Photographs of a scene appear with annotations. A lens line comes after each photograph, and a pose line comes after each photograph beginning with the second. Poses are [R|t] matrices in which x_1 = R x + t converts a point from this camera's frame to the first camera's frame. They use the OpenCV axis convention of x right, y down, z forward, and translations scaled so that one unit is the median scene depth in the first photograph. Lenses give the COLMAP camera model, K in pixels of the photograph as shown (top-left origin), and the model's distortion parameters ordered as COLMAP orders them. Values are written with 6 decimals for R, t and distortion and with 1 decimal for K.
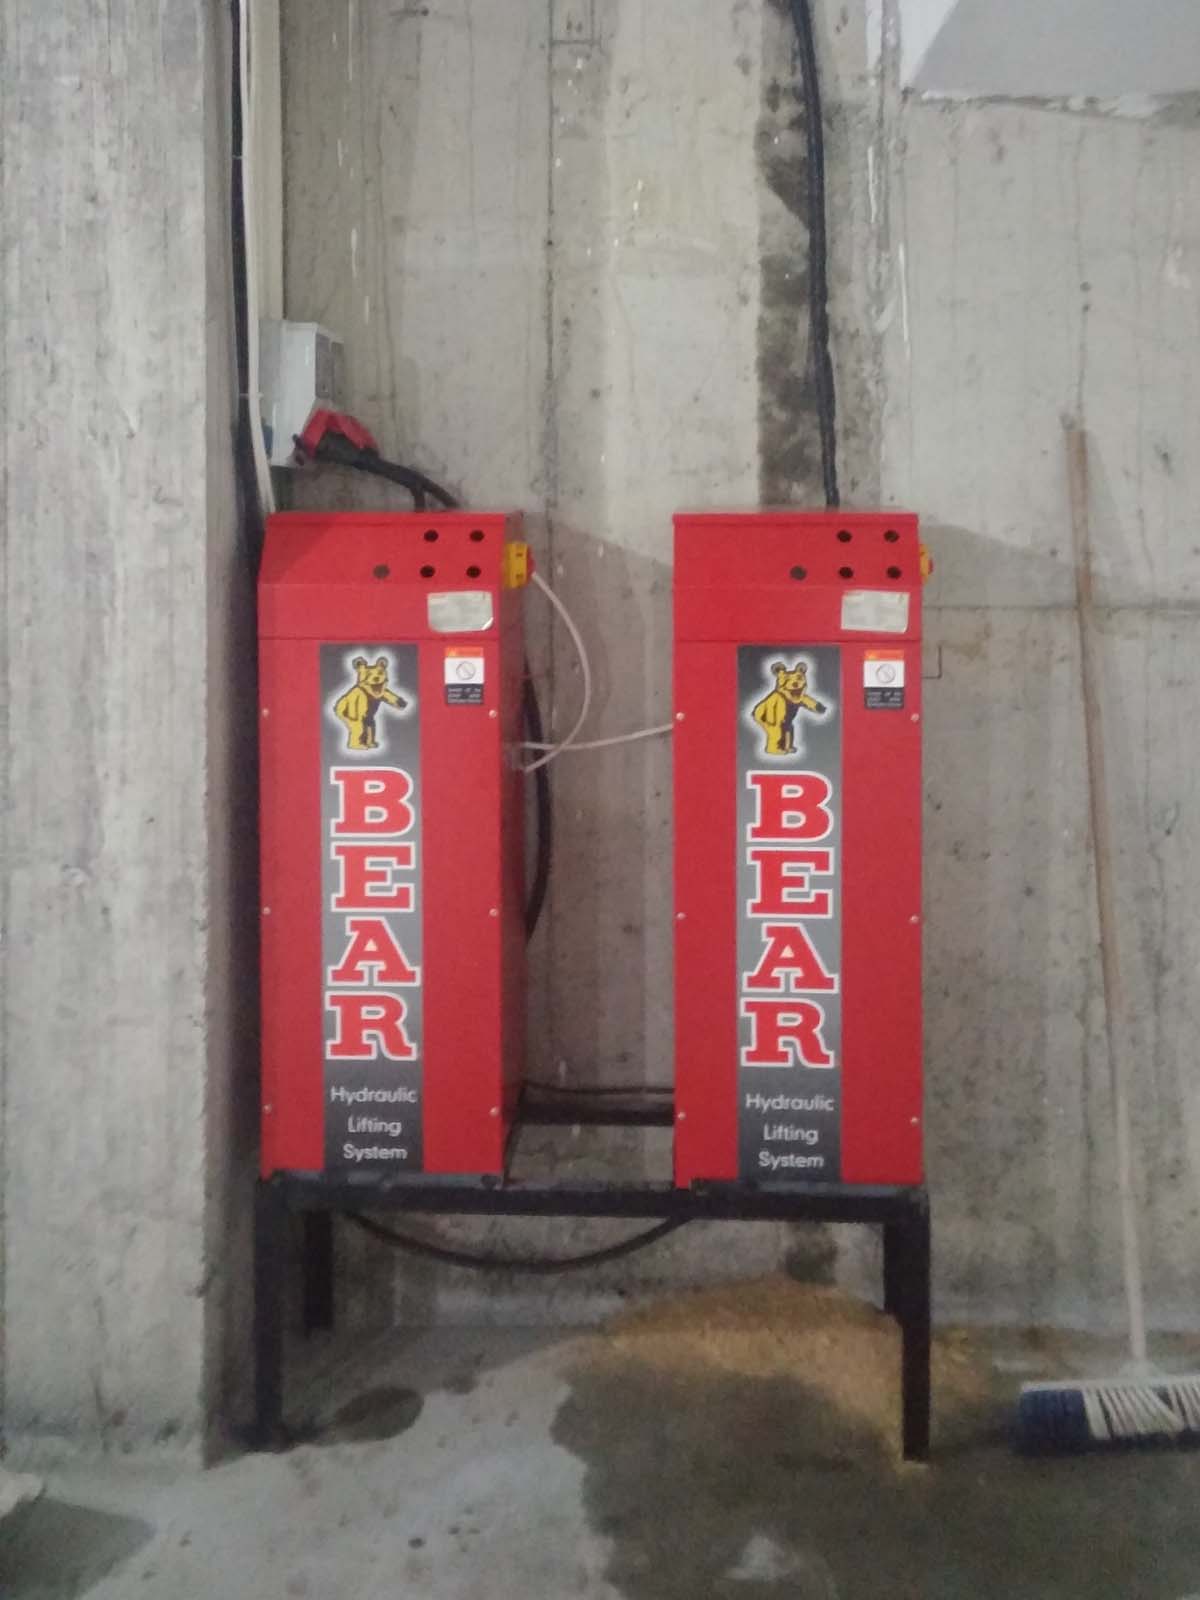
lens RADIAL K [[1826.7, 0, 623.9], [0, 1826.7, 561.2], [0, 0, 1]] dist [0.017067, 0.000000]
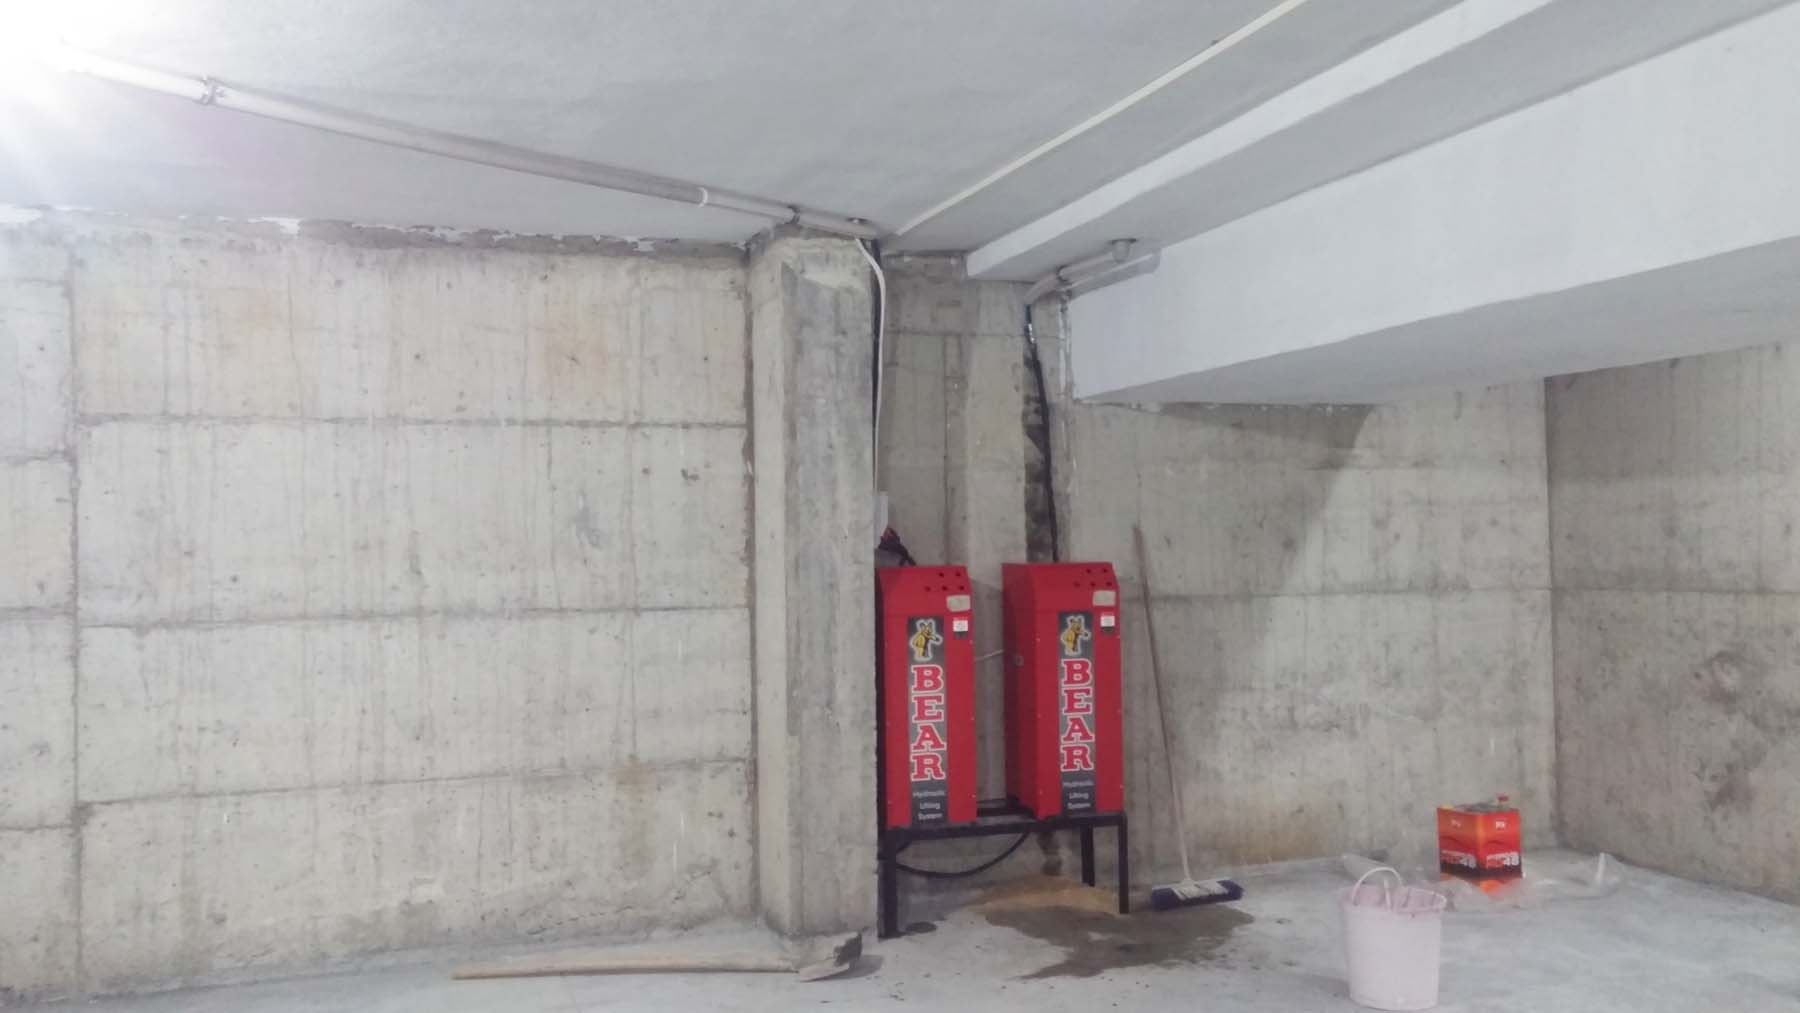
lens RADIAL K [[1604.7, 0, 899.7], [0, 1604.7, 509.0], [0, 0, 1]] dist [-0.004109, 0.001692]
pose [[0.930700, -0.003681, 0.365766, -1.000060], [0.029823, 0.997384, -0.065849, 0.041206], [-0.364566, 0.072194, 0.928375, -1.102832]]
